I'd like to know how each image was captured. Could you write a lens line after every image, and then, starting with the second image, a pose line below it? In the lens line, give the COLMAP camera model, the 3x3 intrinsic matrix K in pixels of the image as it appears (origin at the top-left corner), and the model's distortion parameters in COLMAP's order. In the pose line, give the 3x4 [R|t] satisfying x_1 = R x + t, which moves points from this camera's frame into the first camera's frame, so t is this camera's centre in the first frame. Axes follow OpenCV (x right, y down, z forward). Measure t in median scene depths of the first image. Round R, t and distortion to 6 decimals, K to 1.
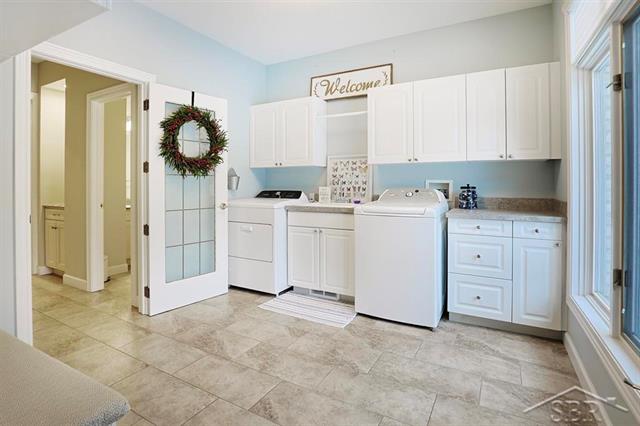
lens RADIAL K [[327.4, 0, 319.2], [0, 327.4, 185.6], [0, 0, 1]] dist [-0.032476, -0.000009]
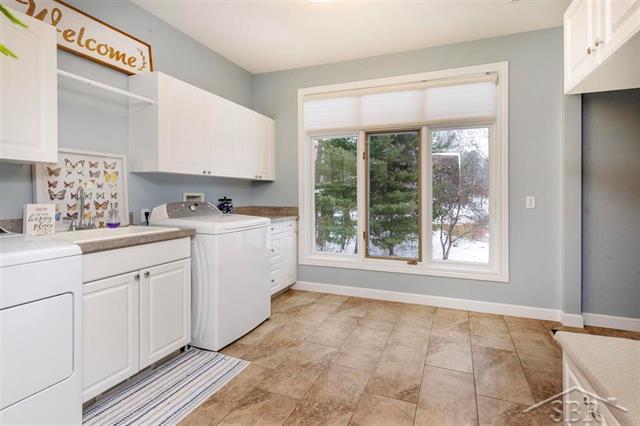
lens RADIAL K [[307.3, 0, 320.2], [0, 307.3, 195.7], [0, 0, 1]] dist [0.001589, 0.000144]
pose [[-0.122806, -0.005897, 0.992413, -0.744790], [0.002738, 0.999977, 0.006281, -0.016020], [-0.992427, 0.003488, -0.122787, 0.884031]]
